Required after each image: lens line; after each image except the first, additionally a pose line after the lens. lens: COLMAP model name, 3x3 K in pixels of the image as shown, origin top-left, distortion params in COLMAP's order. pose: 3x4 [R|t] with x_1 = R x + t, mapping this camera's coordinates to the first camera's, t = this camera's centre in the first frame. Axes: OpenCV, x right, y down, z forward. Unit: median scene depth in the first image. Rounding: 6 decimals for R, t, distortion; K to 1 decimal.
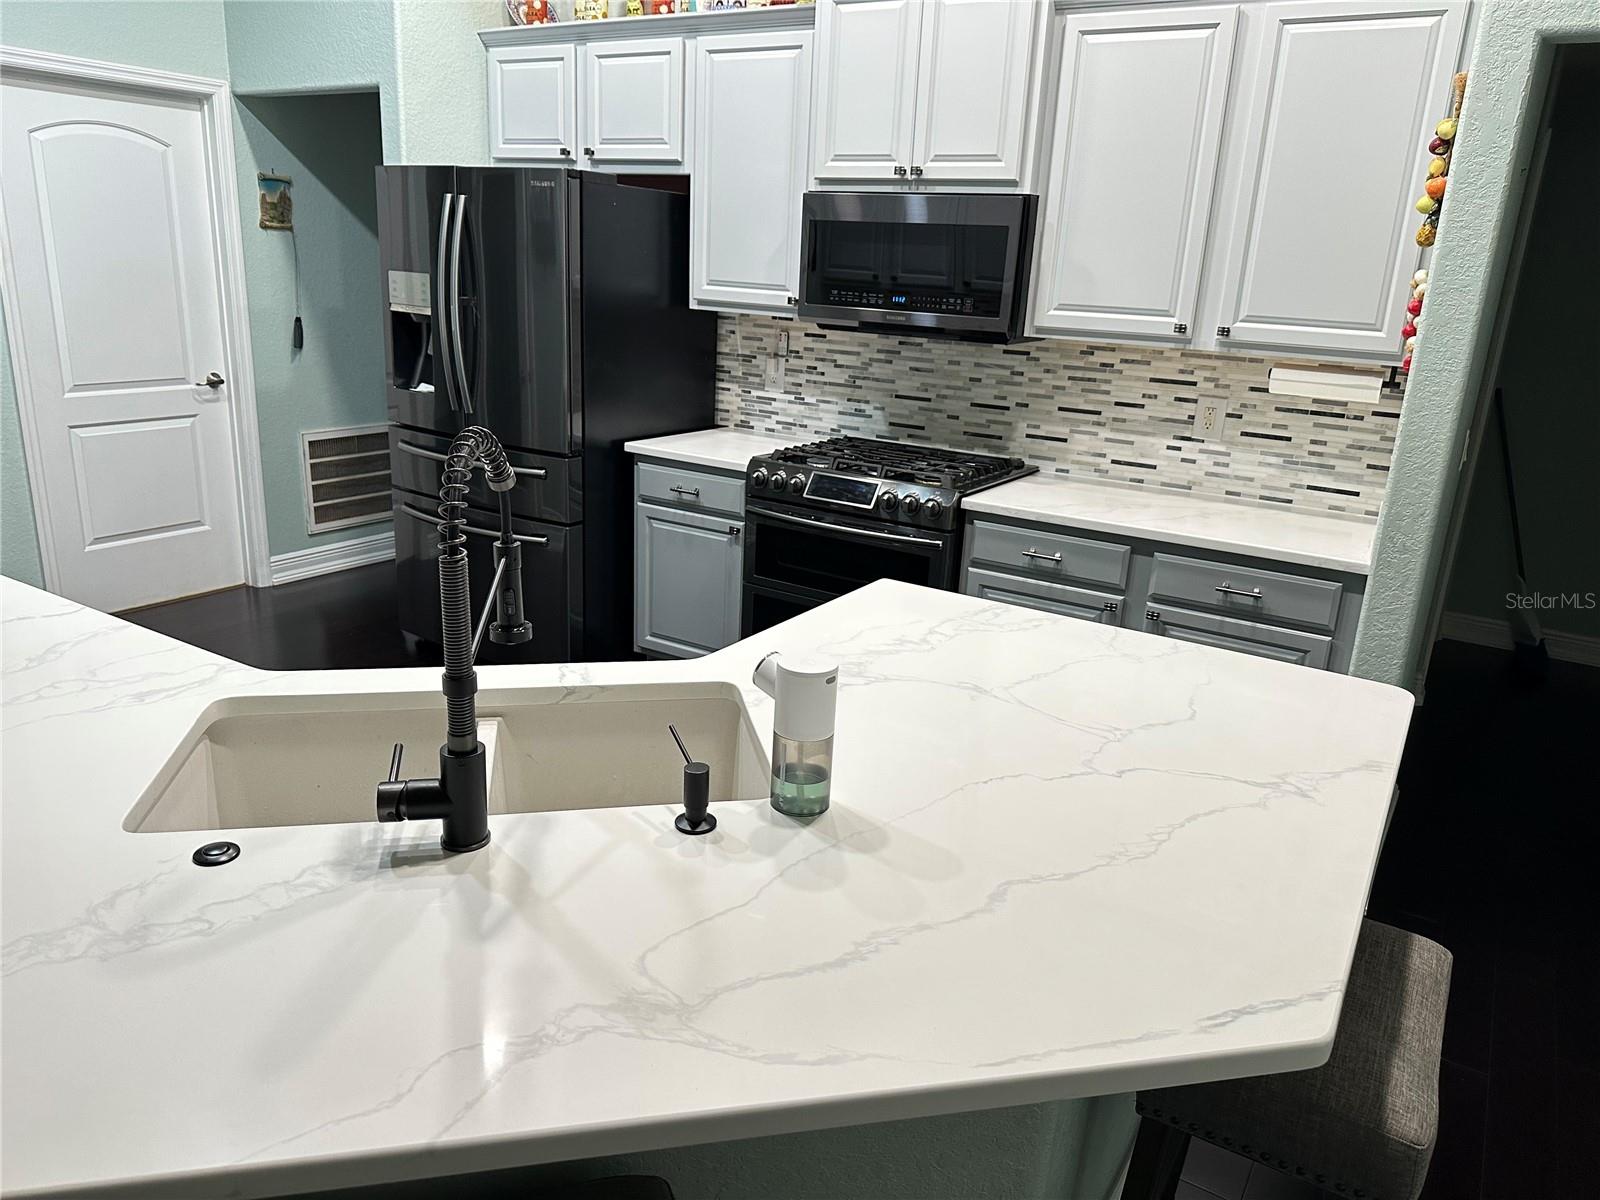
lens RADIAL K [[1128.3, 0, 801.6], [0, 1128.3, 598.4], [0, 0, 1]] dist [0.048861, -0.006928]
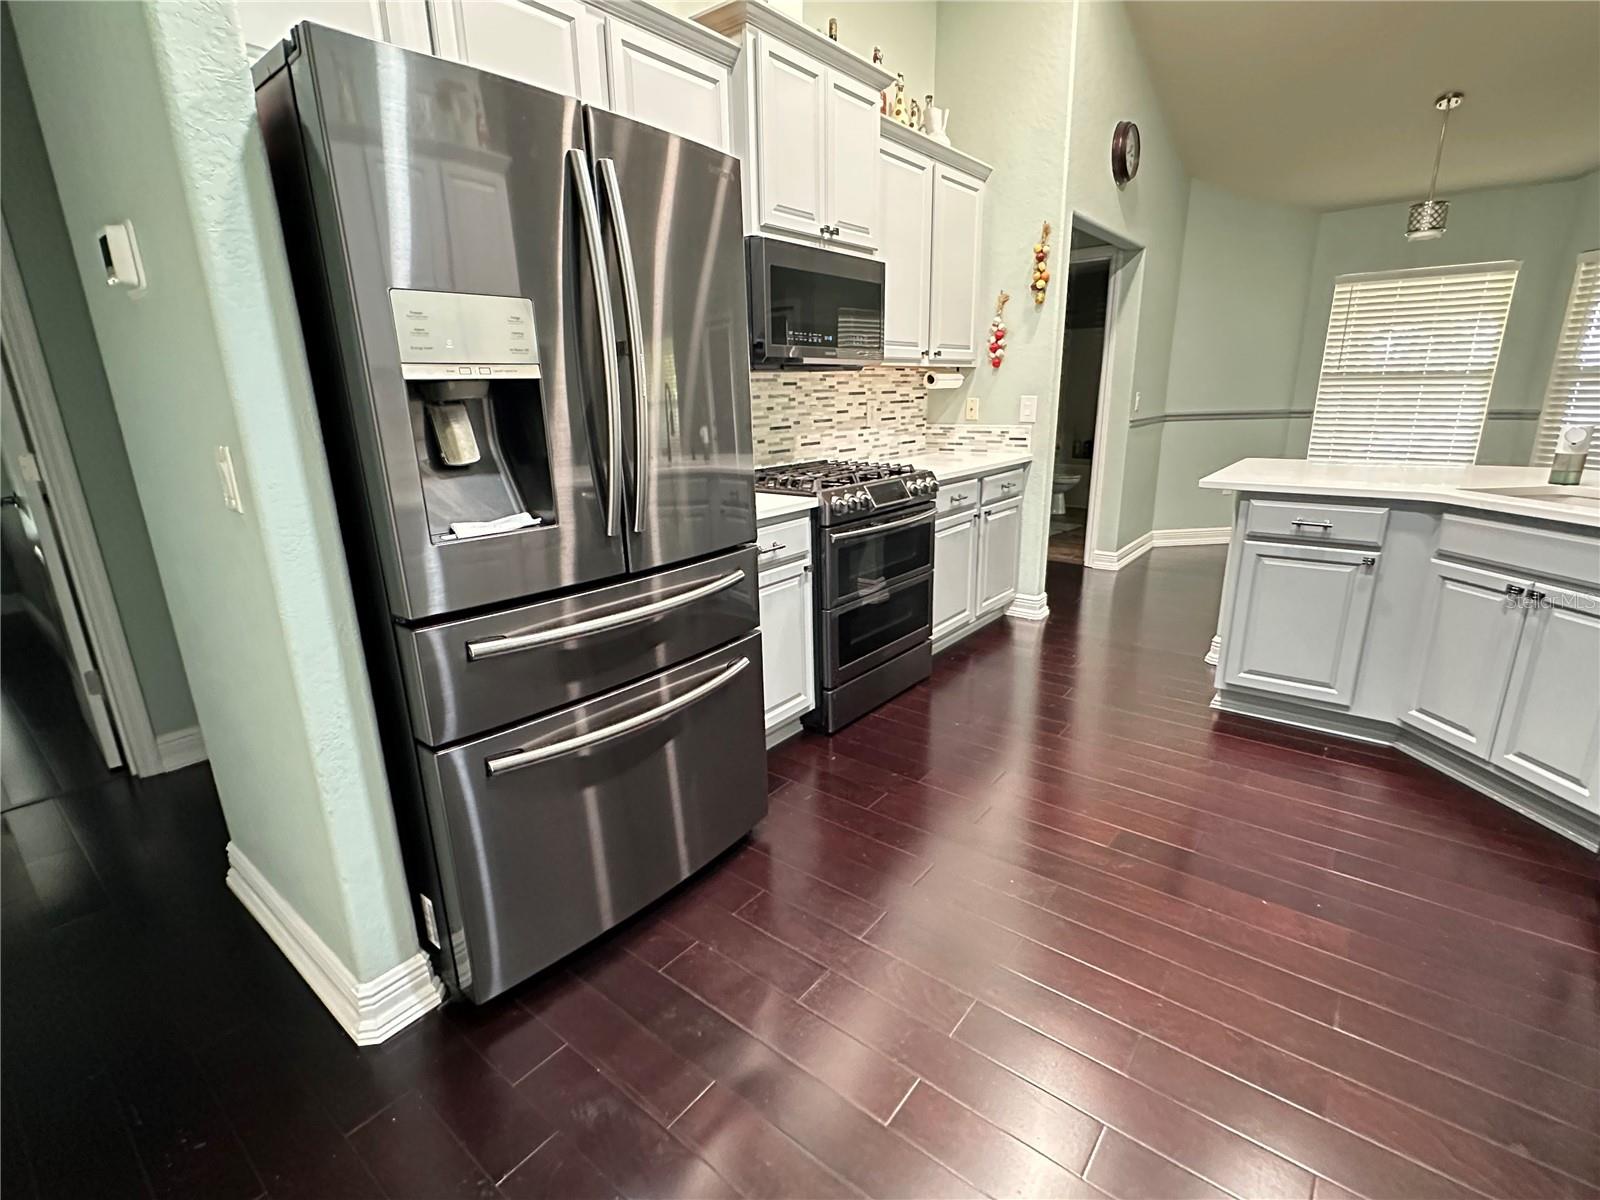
lens RADIAL K [[748.1, 0, 803.8], [0, 748.1, 600.5], [0, 0, 1]] dist [0.005558, 0.000662]
pose [[0.134685, -0.320996, 0.937455, -0.730862], [0.311896, 0.911720, 0.267373, -0.221592], [-0.940522, 0.256377, 0.222913, 0.881330]]
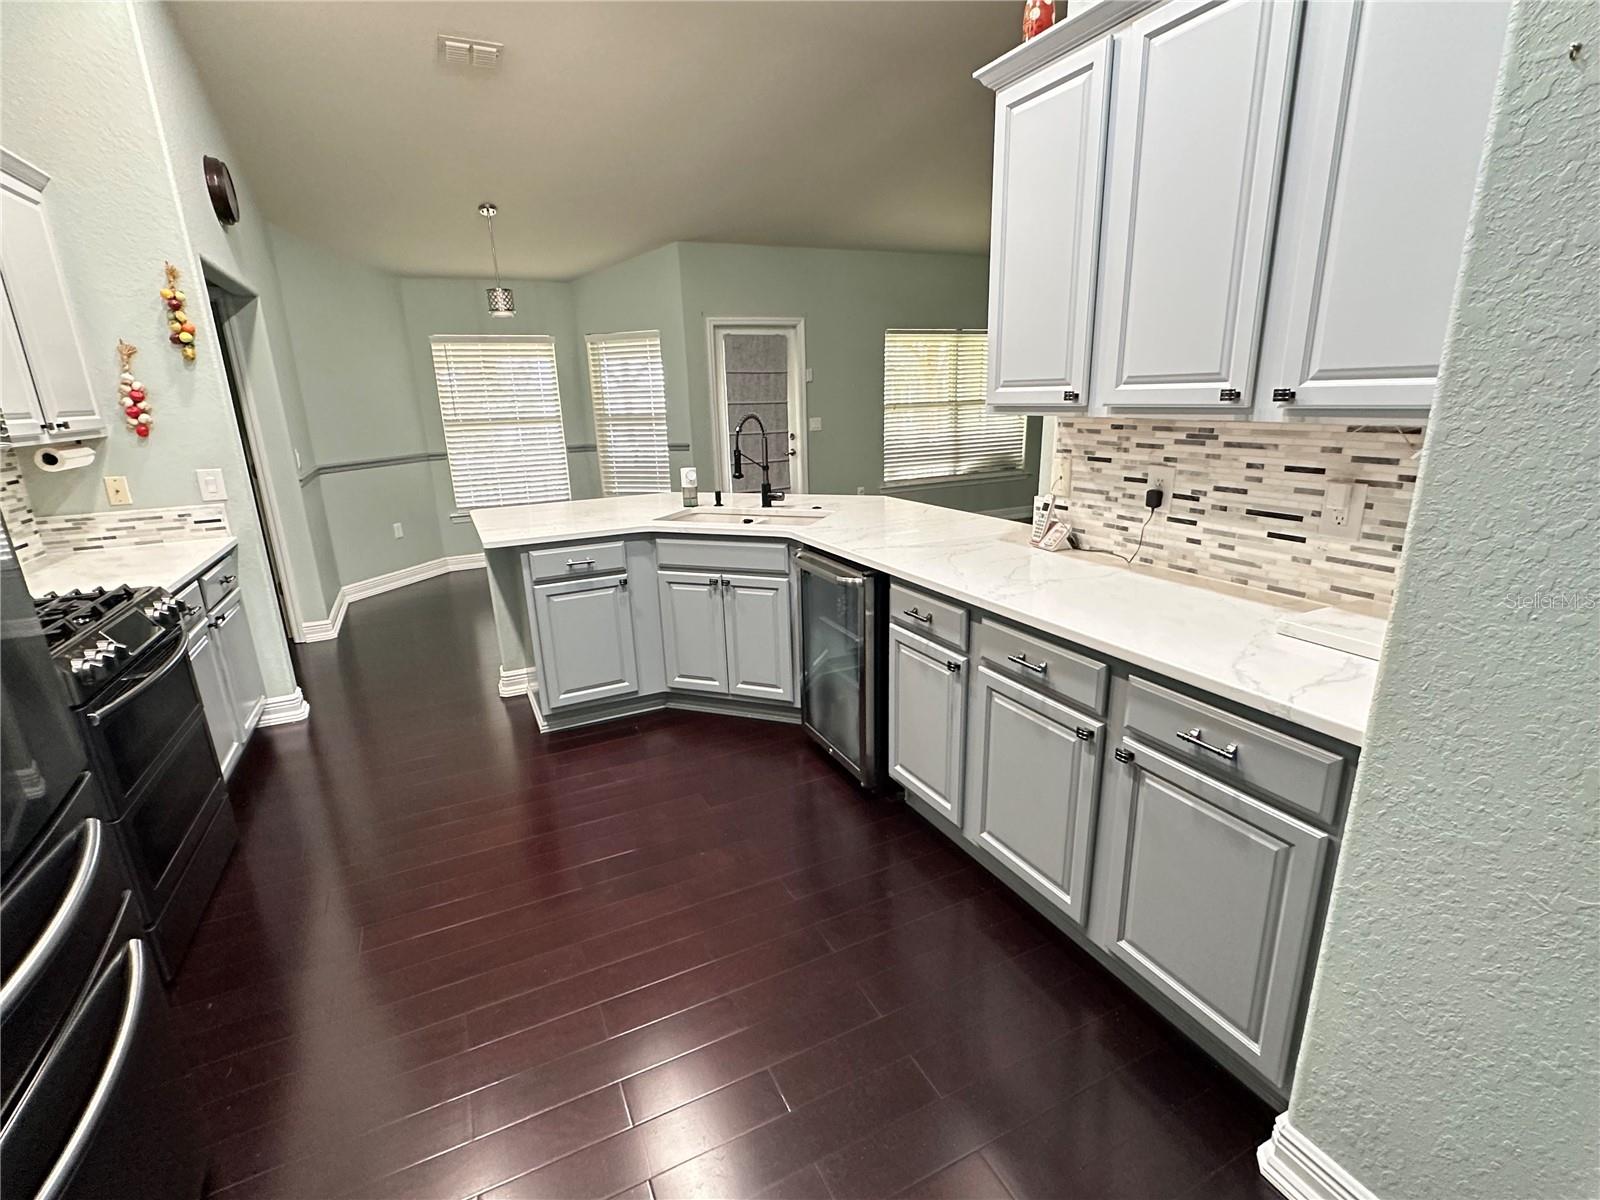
lens RADIAL K [[748.1, 0, 797.8], [0, 748.1, 602.7], [0, 0, 1]] dist [0.005558, 0.000662]
pose [[-0.828608, -0.178111, 0.530740, -0.665729], [0.151374, 0.841443, 0.518709, -0.321420], [-0.538975, 0.510147, -0.670265, 1.038226]]
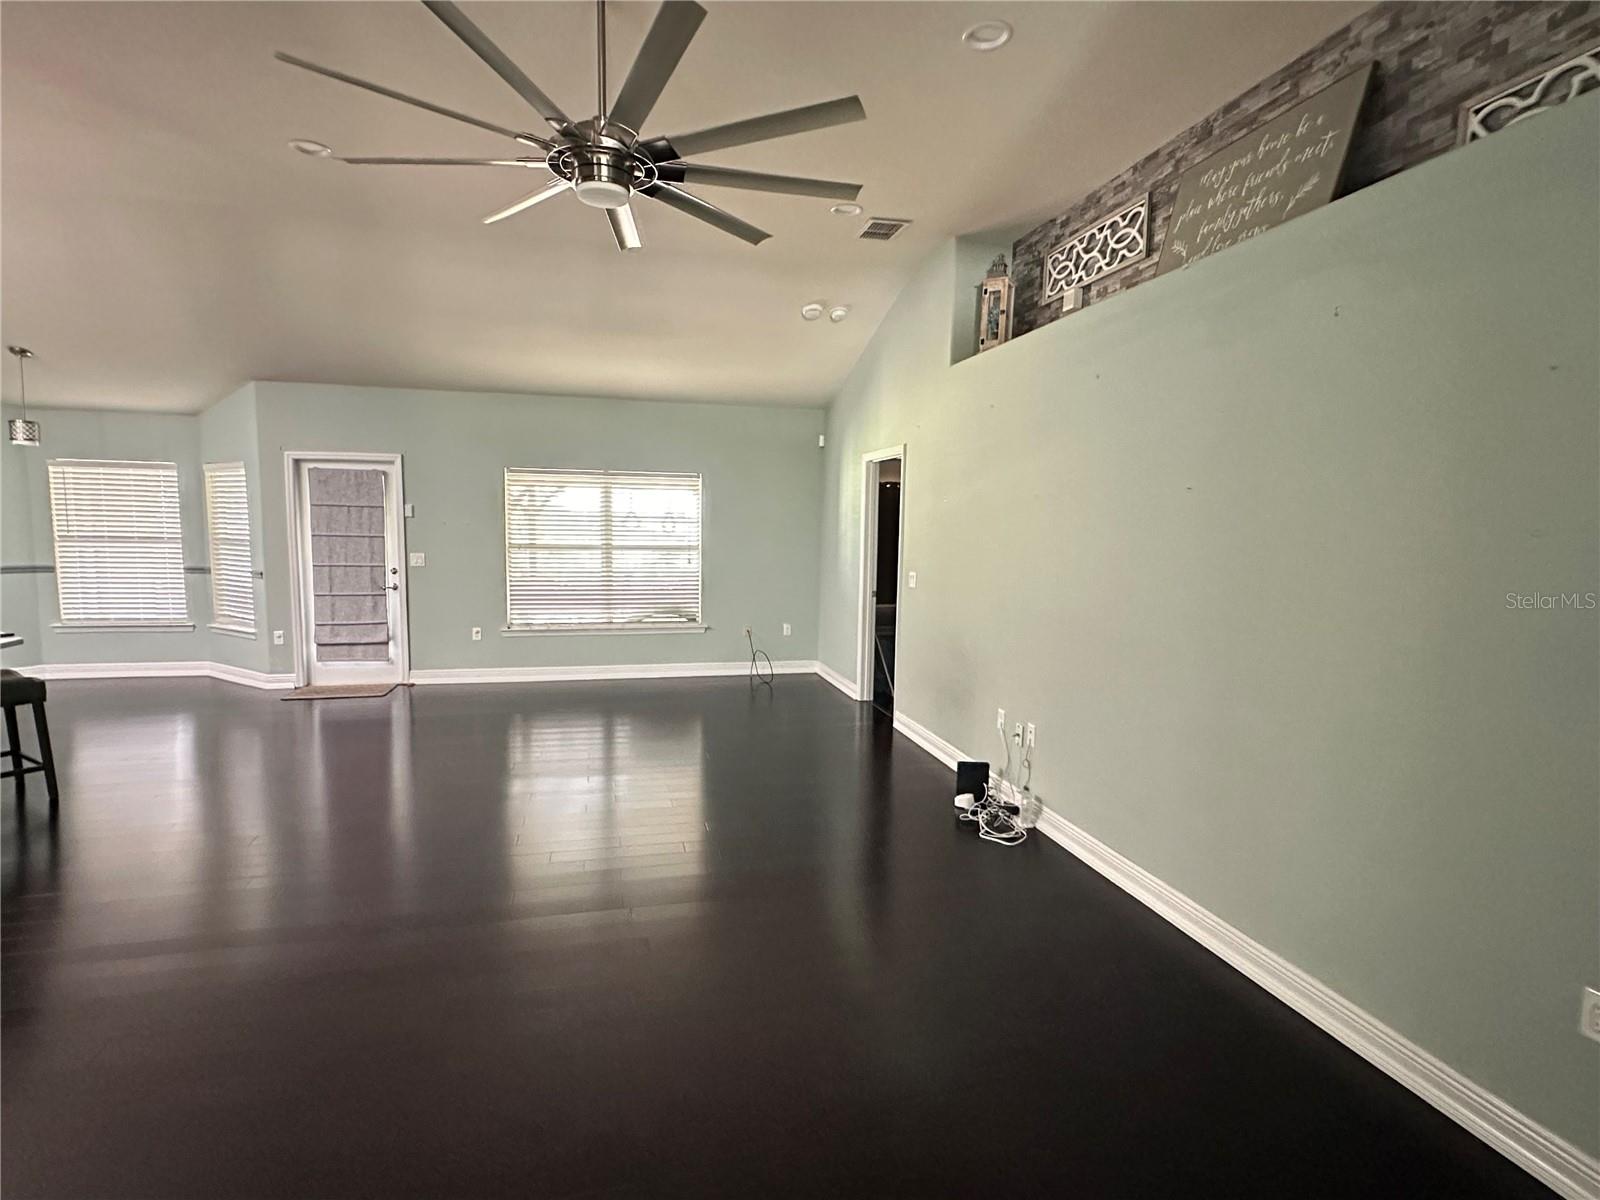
lens RADIAL K [[795.1, 0, 797.5], [0, 795.1, 603.7], [0, 0, 1]] dist [-0.001511, -0.000350]
pose [[-0.697636, -0.133170, 0.703967, -1.643322], [0.156713, 0.930416, 0.331311, -0.109291], [-0.699103, 0.341455, -0.628222, 0.118746]]
